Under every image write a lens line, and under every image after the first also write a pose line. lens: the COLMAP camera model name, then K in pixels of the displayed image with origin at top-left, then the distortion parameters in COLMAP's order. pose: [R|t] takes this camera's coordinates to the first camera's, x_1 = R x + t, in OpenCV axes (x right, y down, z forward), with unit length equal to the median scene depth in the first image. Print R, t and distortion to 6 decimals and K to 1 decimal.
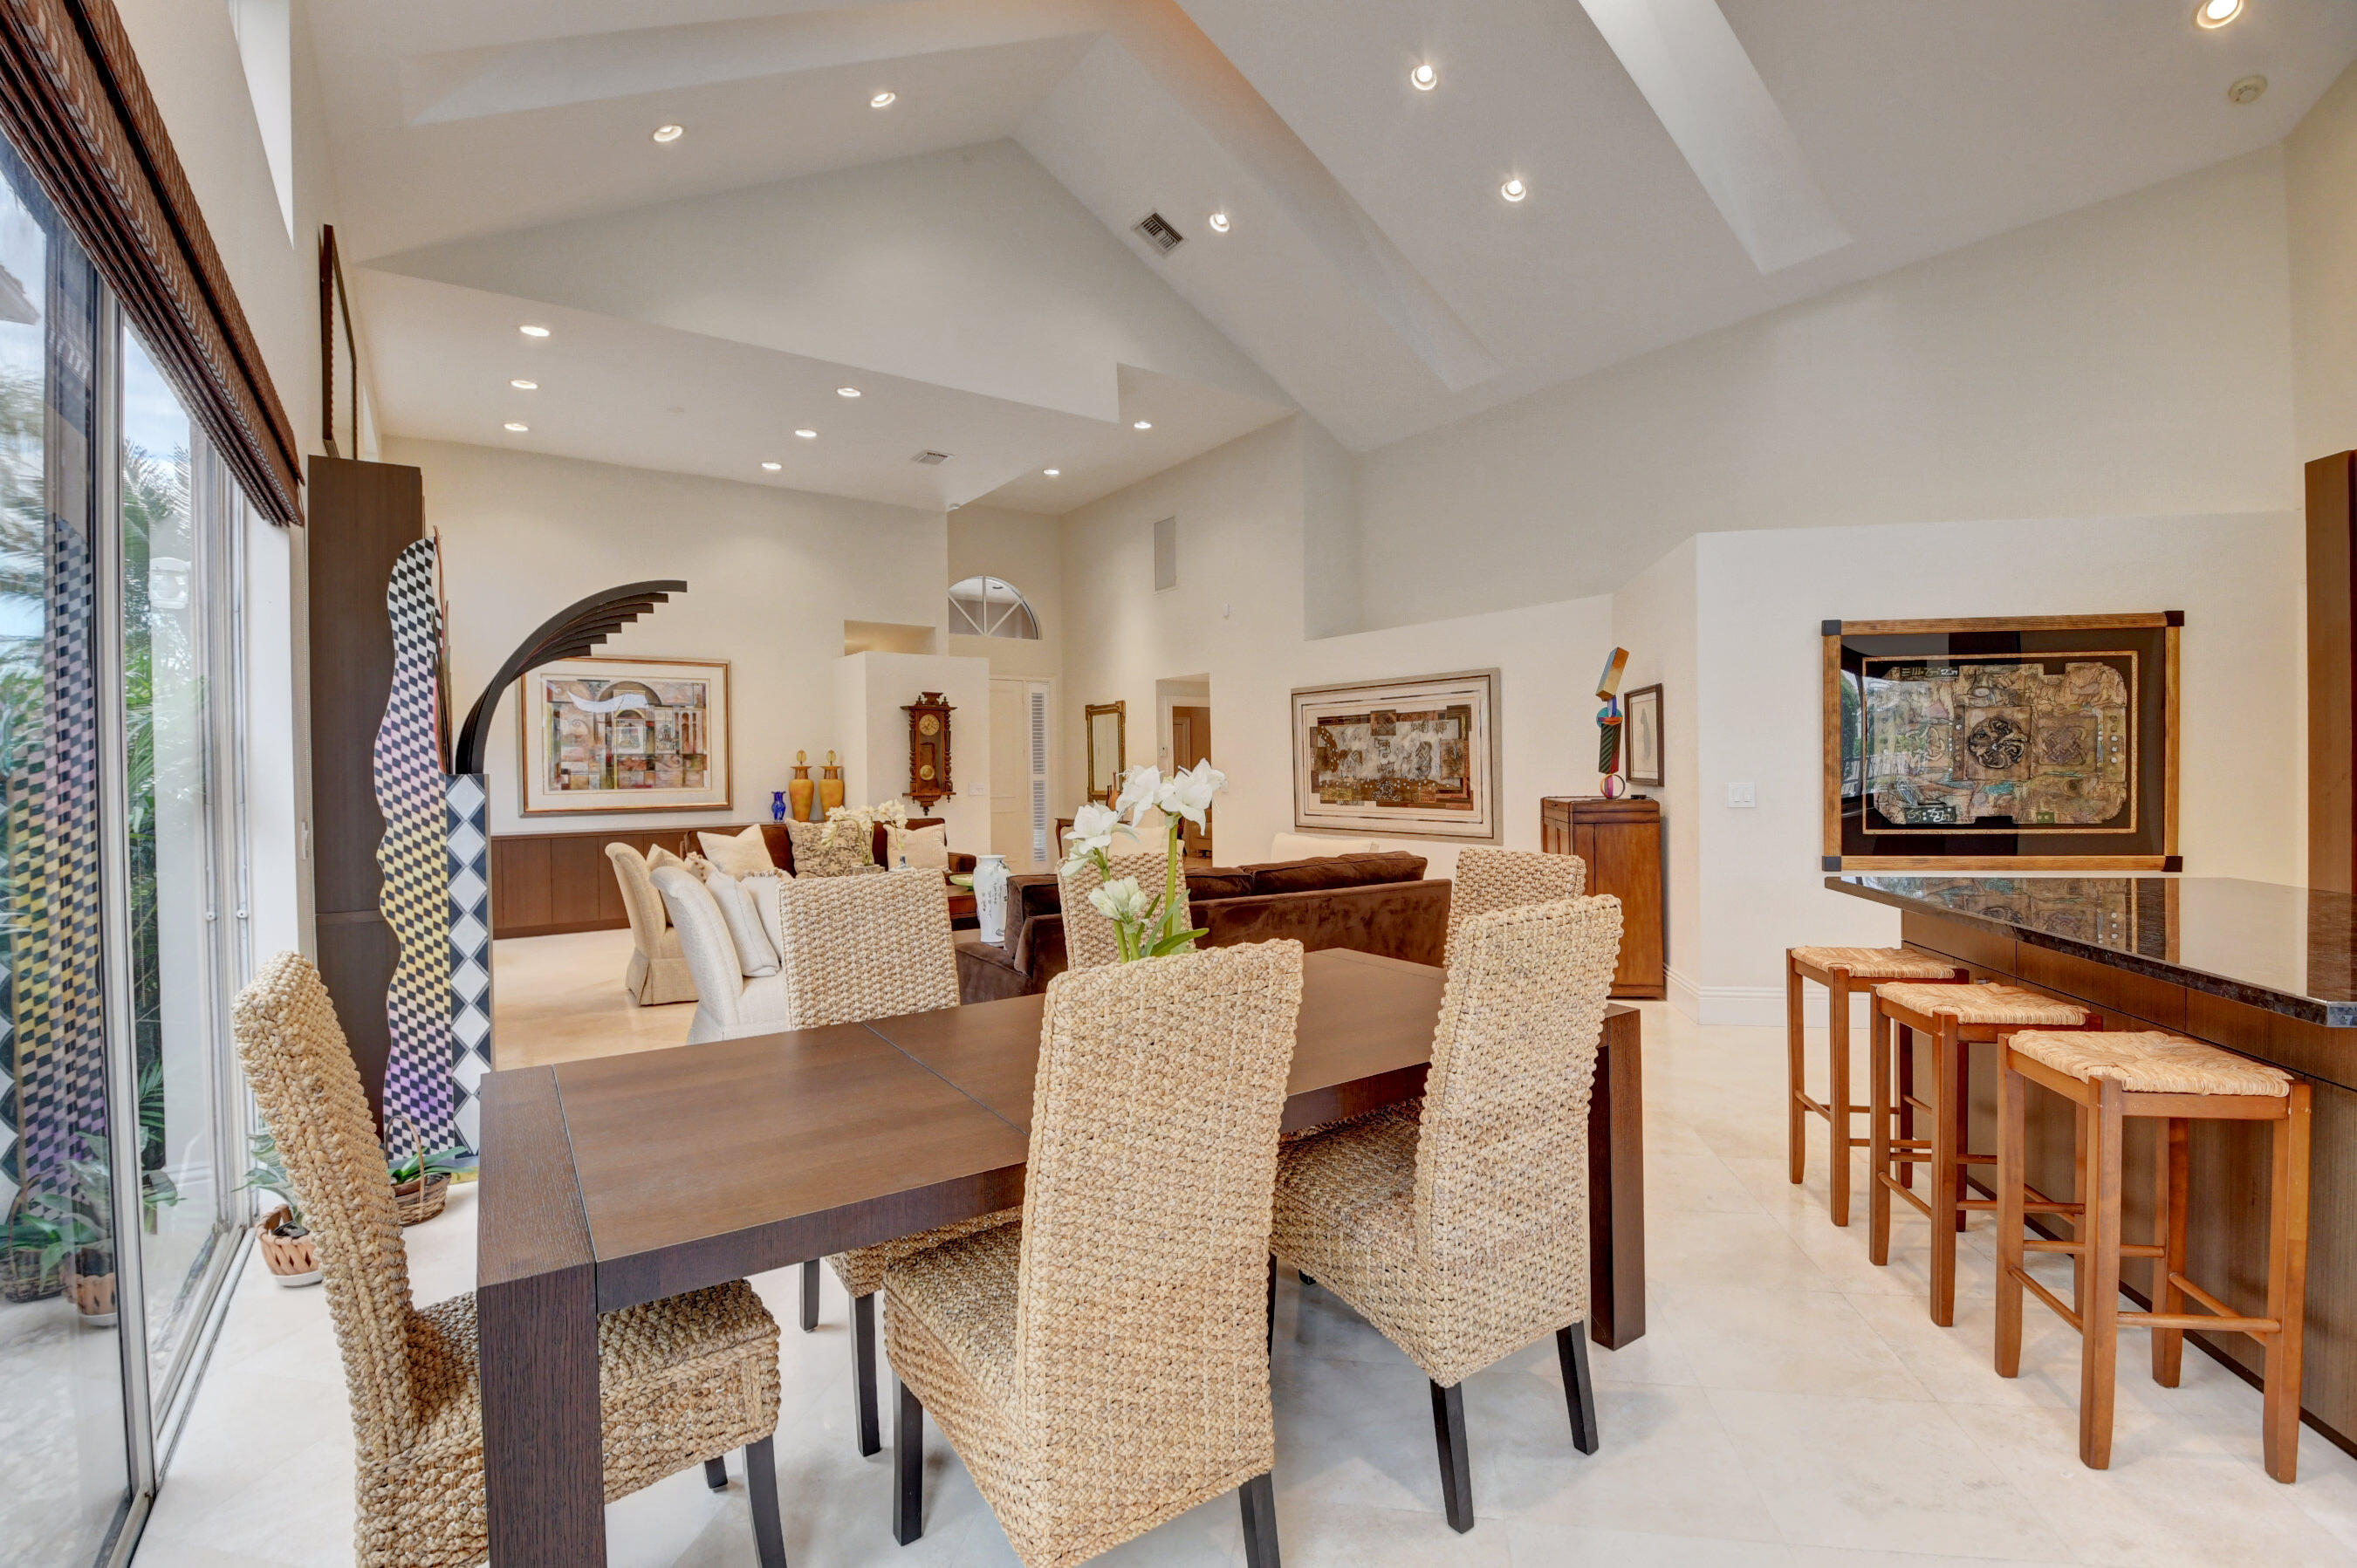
lens RADIAL K [[1035.9, 0, 1174.7], [0, 1035.9, 778.2], [0, 0, 1]] dist [0.022857, -0.033304]
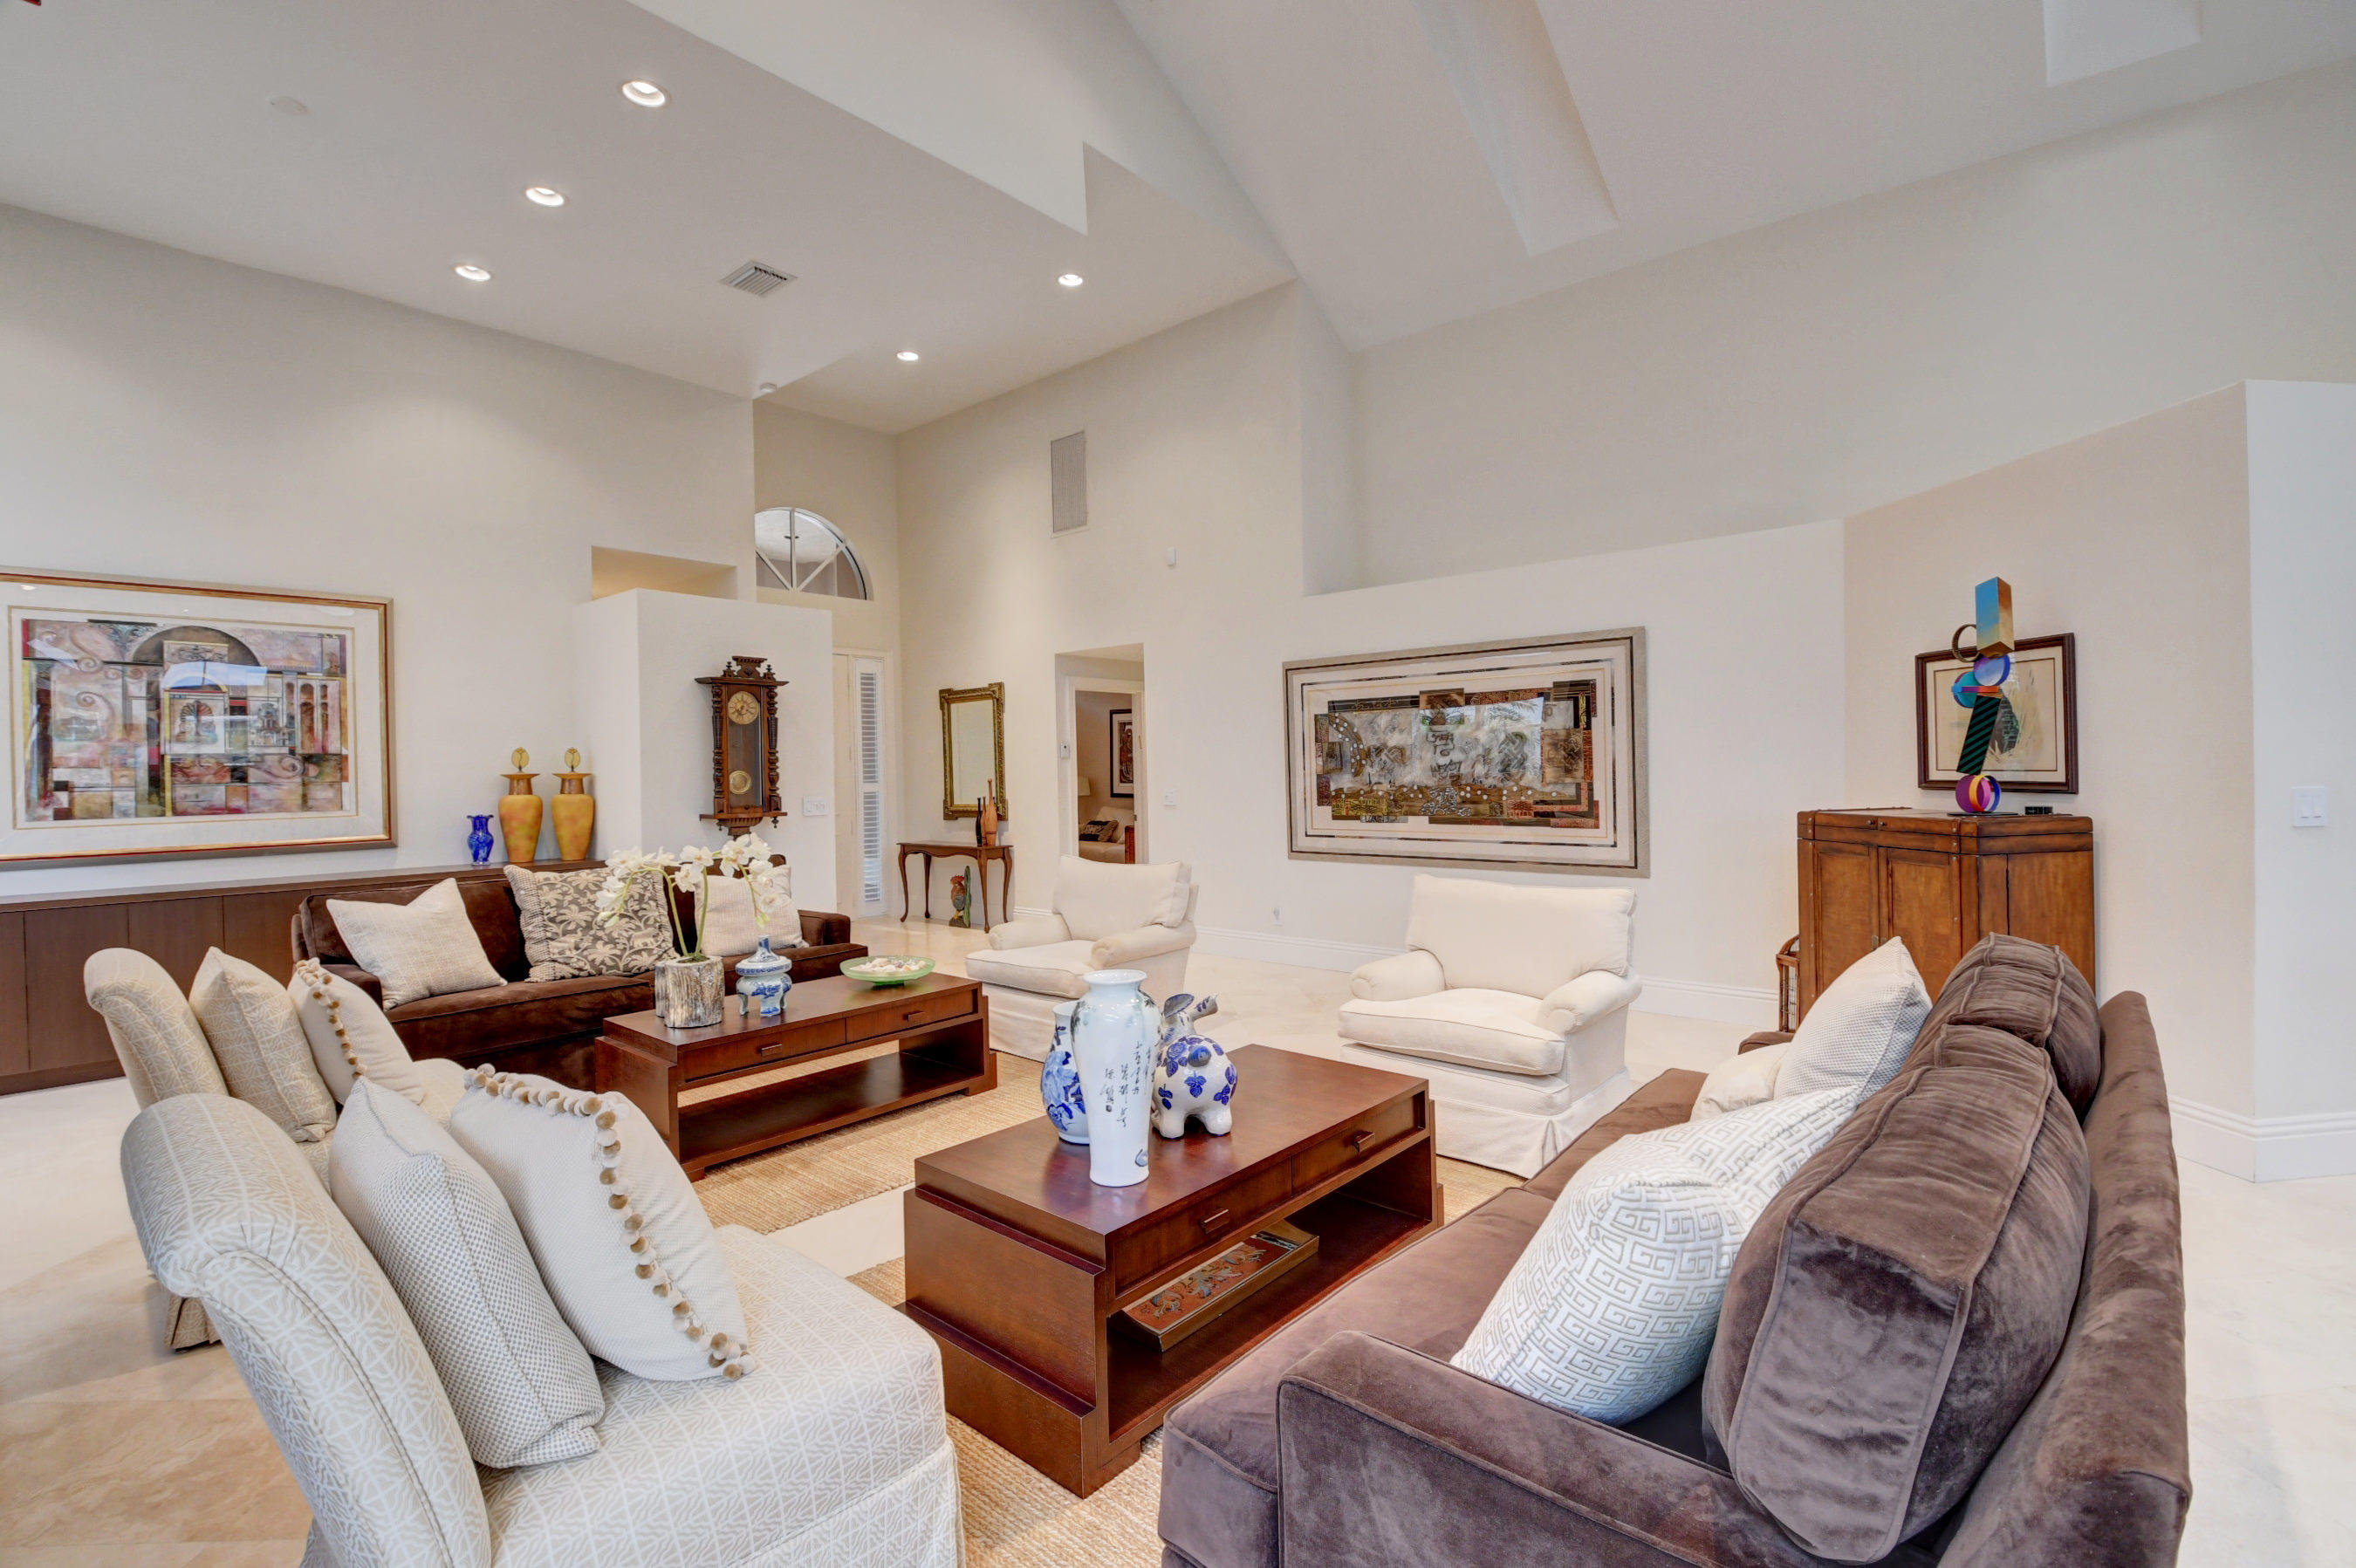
lens RADIAL K [[1022.8, 0, 1166.4], [0, 1022.8, 780.4], [0, 0, 1]] dist [-0.000094, -0.021256]
pose [[0.968462, -0.008463, 0.249017, -0.148925], [0.009606, 0.999948, -0.003376, -0.002075], [-0.248976, 0.005661, 0.968493, 0.339378]]
